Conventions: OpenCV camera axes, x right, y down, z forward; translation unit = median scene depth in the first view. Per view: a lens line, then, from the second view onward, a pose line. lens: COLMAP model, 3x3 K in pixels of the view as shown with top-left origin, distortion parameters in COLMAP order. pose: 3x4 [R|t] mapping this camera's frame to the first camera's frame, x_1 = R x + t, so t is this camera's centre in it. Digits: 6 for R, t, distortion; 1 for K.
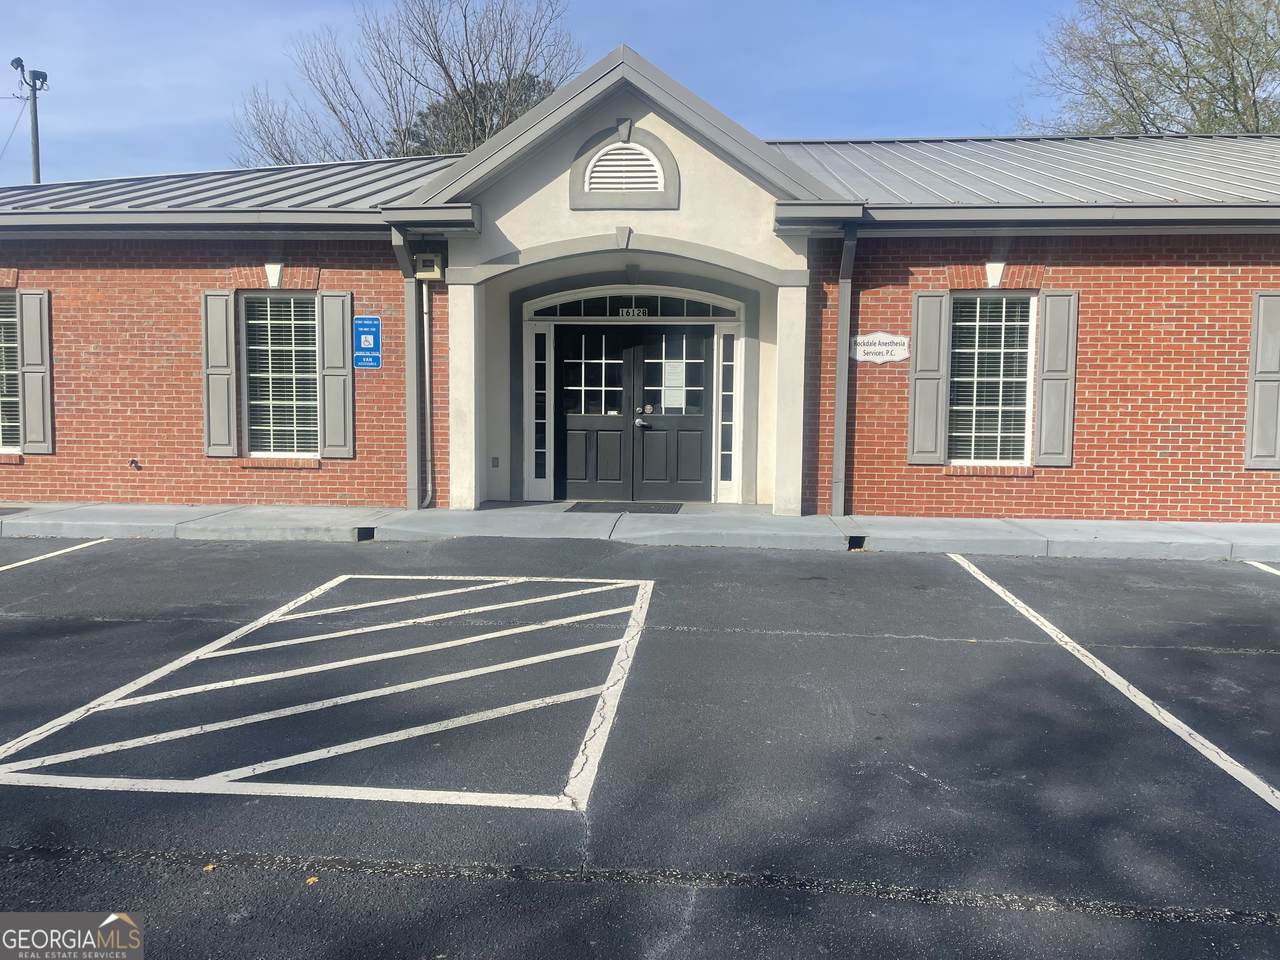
lens RADIAL K [[982.1, 0, 655.2], [0, 982.1, 473.8], [0, 0, 1]] dist [0.105833, -0.160669]
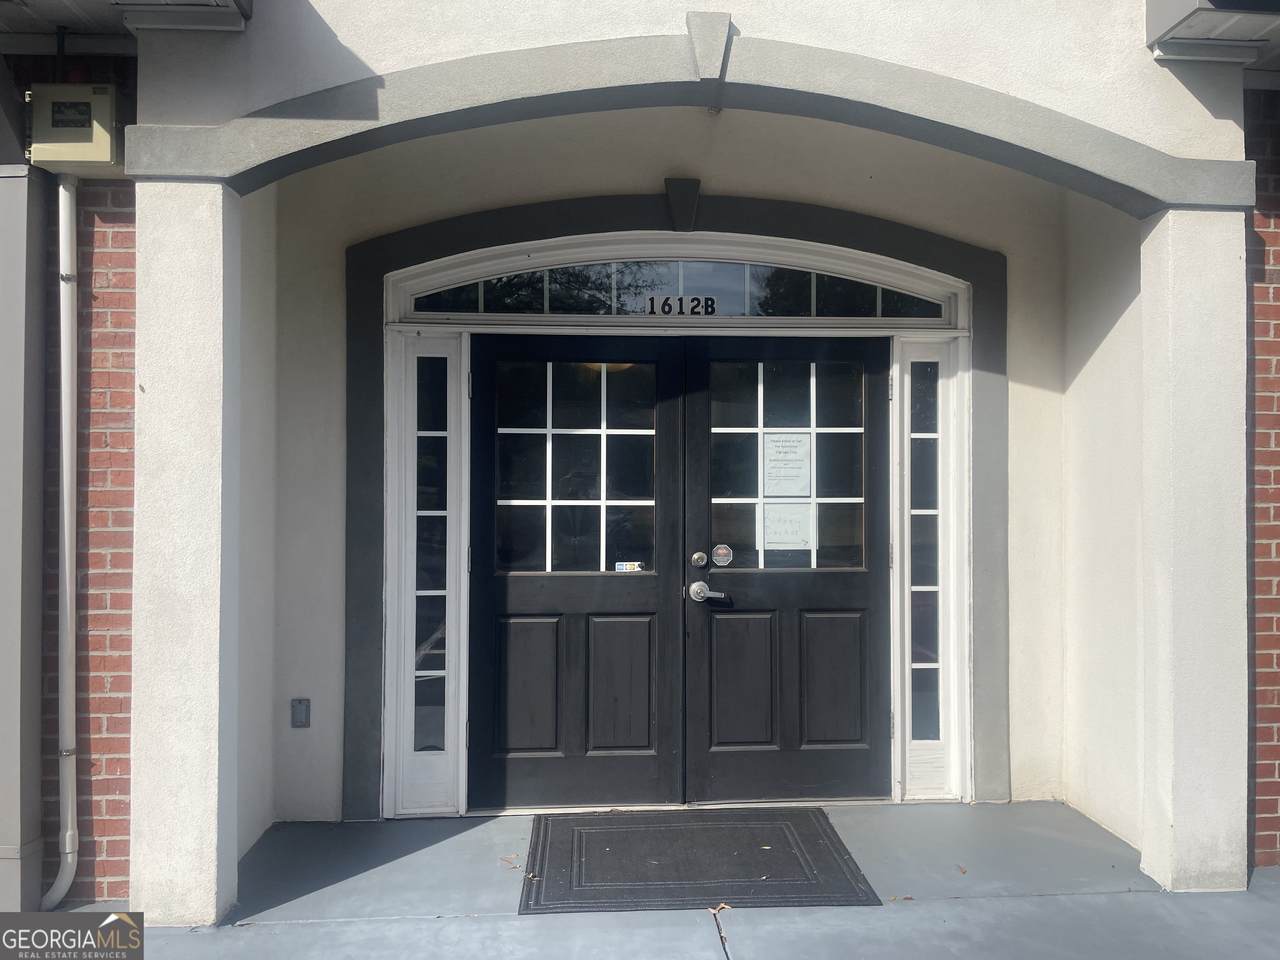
lens RADIAL K [[982.1, 0, 655.2], [0, 982.1, 473.8], [0, 0, 1]] dist [0.105833, -0.160669]
pose [[0.989066, -0.006837, 0.147315, -0.090155], [0.018333, 0.996876, -0.076822, -0.069627], [-0.146329, 0.078682, 0.986102, 0.634779]]
